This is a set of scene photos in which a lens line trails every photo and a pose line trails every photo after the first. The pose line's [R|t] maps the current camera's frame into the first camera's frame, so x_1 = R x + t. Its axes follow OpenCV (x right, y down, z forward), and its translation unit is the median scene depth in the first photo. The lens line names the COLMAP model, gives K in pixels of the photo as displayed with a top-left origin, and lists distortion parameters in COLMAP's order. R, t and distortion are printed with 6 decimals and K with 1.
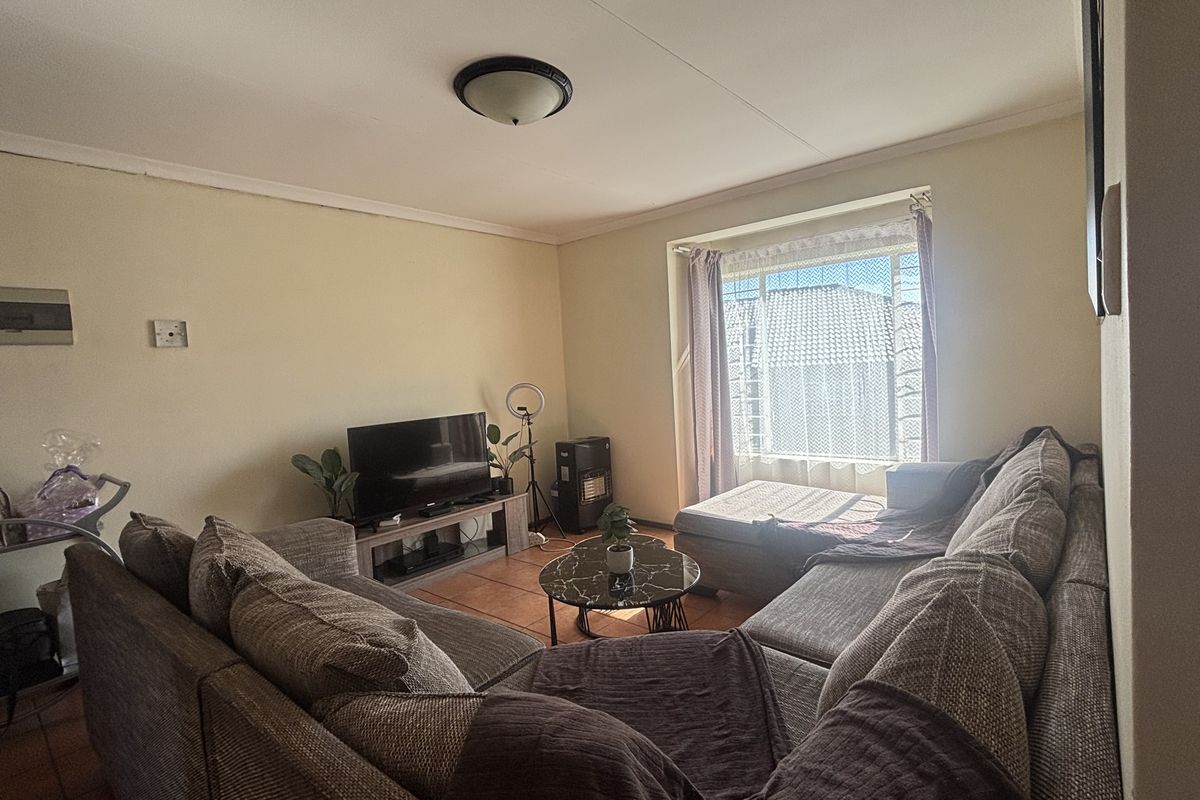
lens RADIAL K [[576.0, 0, 600.0], [0, 576.0, 400.0], [0, 0, 1]] dist [0.000305, 0.000060]
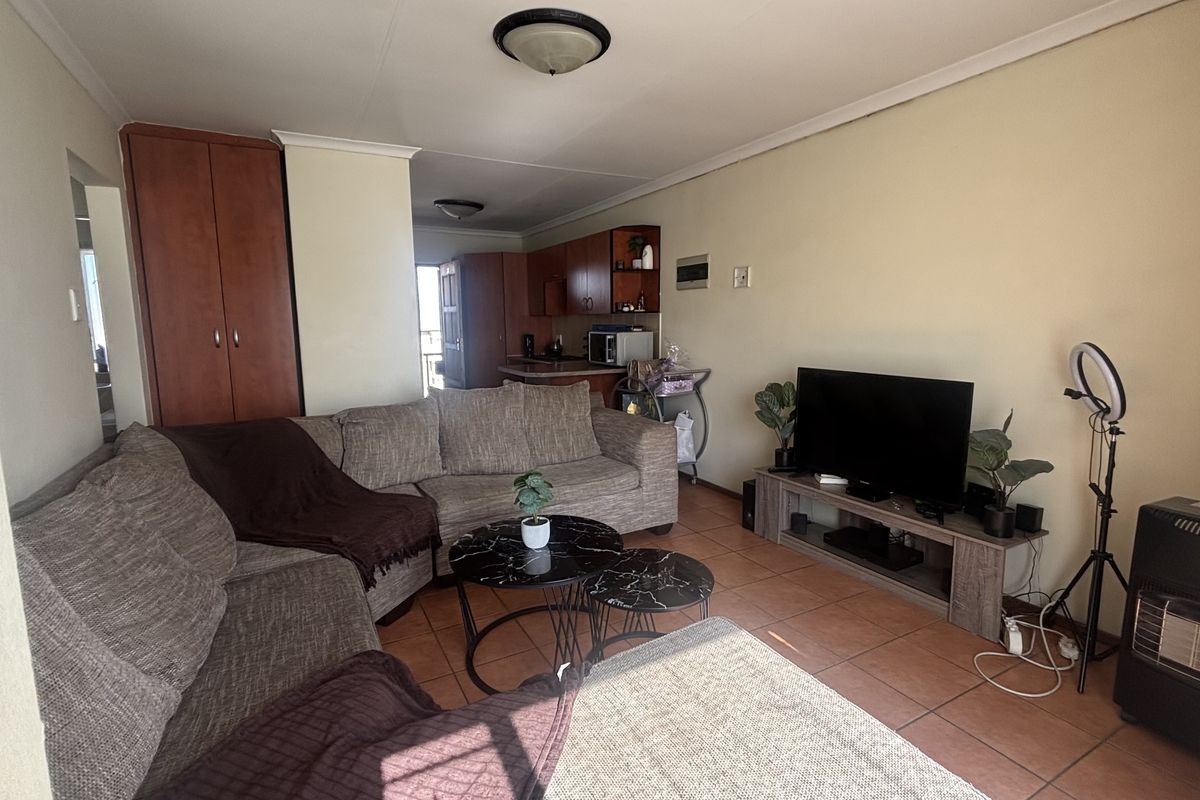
lens RADIAL K [[576.0, 0, 600.0], [0, 576.0, 400.0], [0, 0, 1]] dist [0.000305, 0.000060]
pose [[-0.354703, 0.183876, -0.916720, 0.751453], [-0.028204, 0.977921, 0.207065, -0.114839], [0.934554, 0.099301, -0.341685, 1.302429]]
